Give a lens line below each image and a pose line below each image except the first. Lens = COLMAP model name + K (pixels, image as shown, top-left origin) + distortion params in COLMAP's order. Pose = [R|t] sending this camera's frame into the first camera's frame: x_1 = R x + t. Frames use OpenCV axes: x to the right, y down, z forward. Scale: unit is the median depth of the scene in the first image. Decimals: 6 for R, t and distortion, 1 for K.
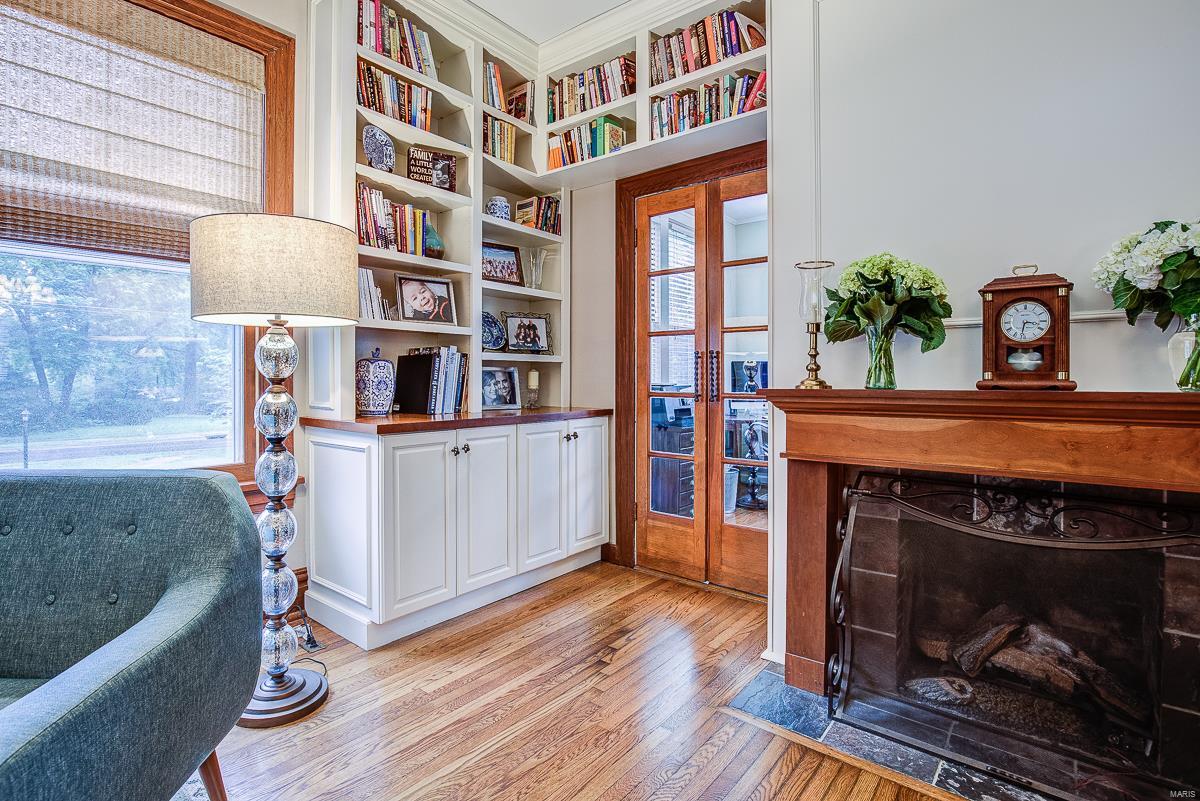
lens RADIAL K [[579.5, 0, 596.6], [0, 579.5, 386.8], [0, 0, 1]] dist [-0.034347, 0.003062]
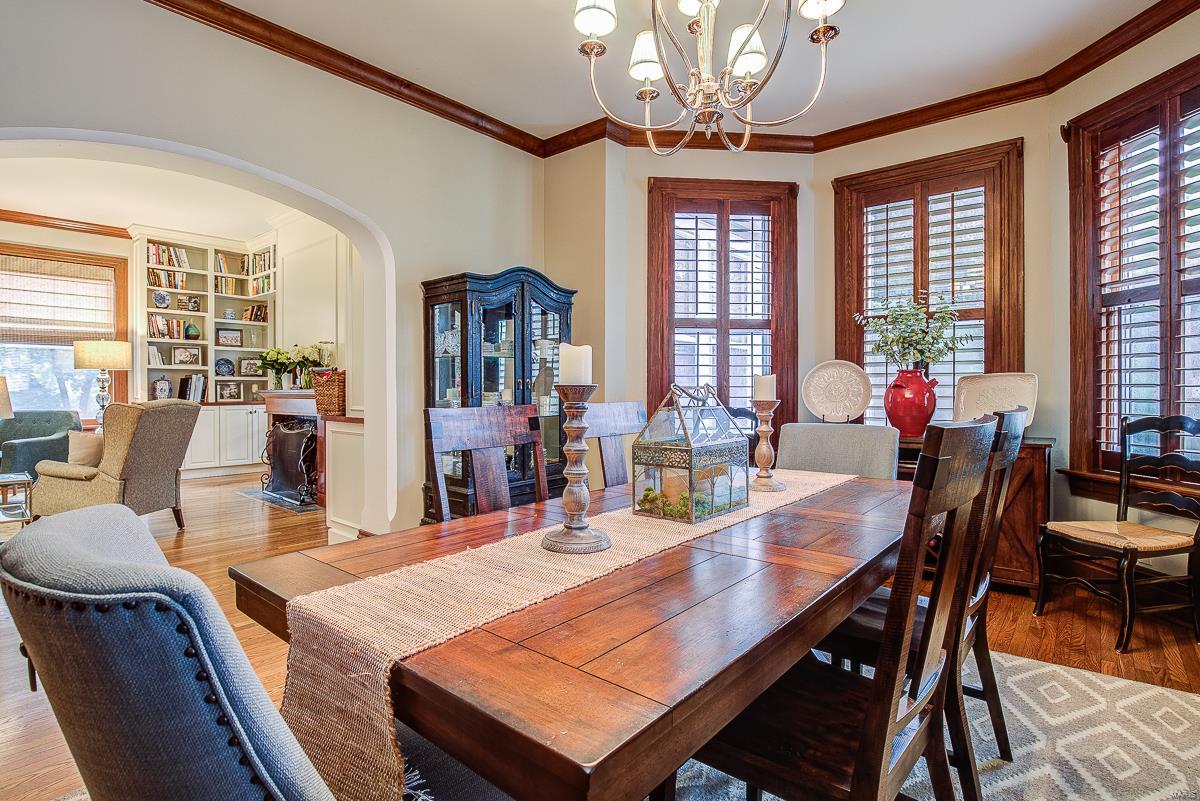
lens RADIAL K [[579.5, 0, 595.0], [0, 579.5, 396.4], [0, 0, 1]] dist [-0.034347, 0.003062]
pose [[0.999685, -0.005595, -0.024451, 1.738489], [0.005497, 0.999977, -0.004053, 0.049746], [0.024473, 0.003918, 0.999693, -1.607694]]
